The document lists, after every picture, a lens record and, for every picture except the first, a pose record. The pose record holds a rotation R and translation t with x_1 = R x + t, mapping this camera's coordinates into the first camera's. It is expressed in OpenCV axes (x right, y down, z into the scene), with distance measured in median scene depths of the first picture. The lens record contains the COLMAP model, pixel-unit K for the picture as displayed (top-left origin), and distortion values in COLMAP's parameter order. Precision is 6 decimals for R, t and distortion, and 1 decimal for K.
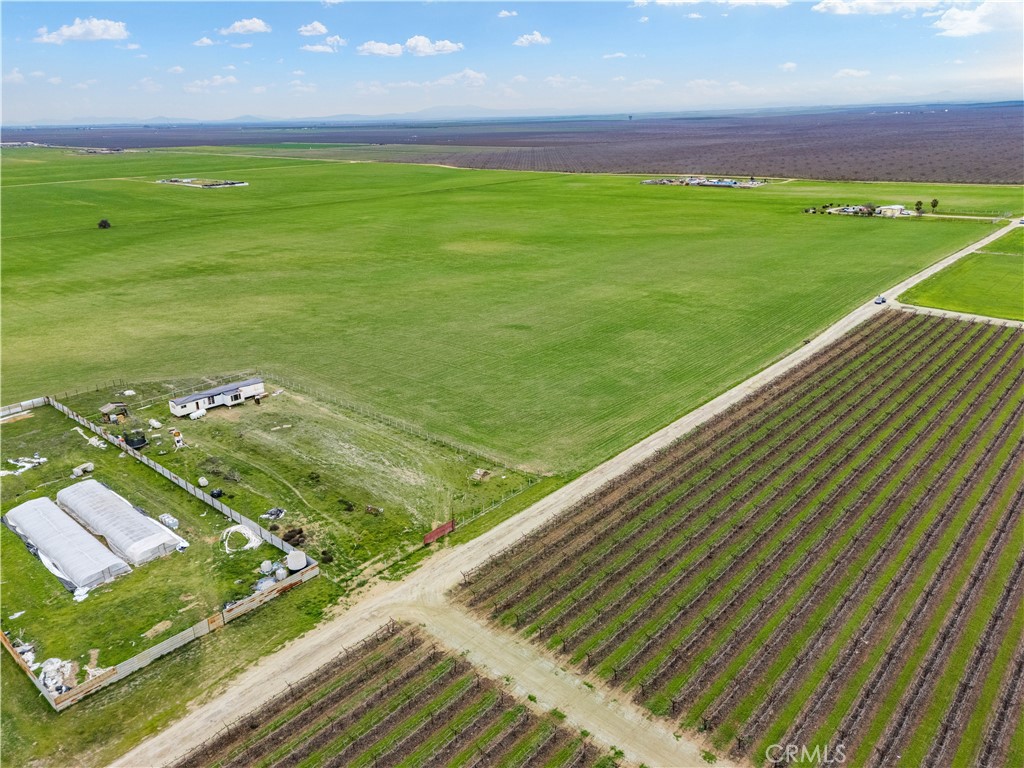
lens RADIAL K [[746.5, 0, 514.0], [0, 746.5, 389.7], [0, 0, 1]] dist [0.087245, -0.079755]
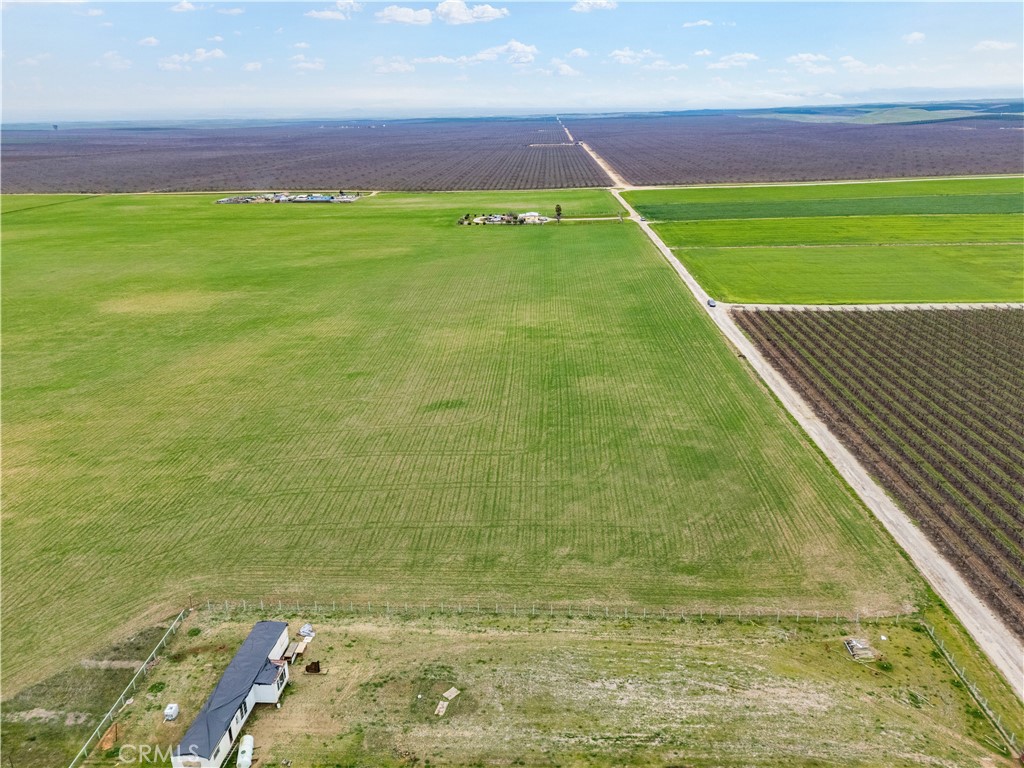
lens RADIAL K [[746.5, 0, 514.0], [0, 746.5, 389.7], [0, 0, 1]] dist [0.087245, -0.079755]
pose [[0.776894, -0.207768, 0.594363, -0.437037], [0.216343, 0.974599, 0.057903, -0.147196], [-0.591296, 0.083602, 0.802110, 0.427310]]
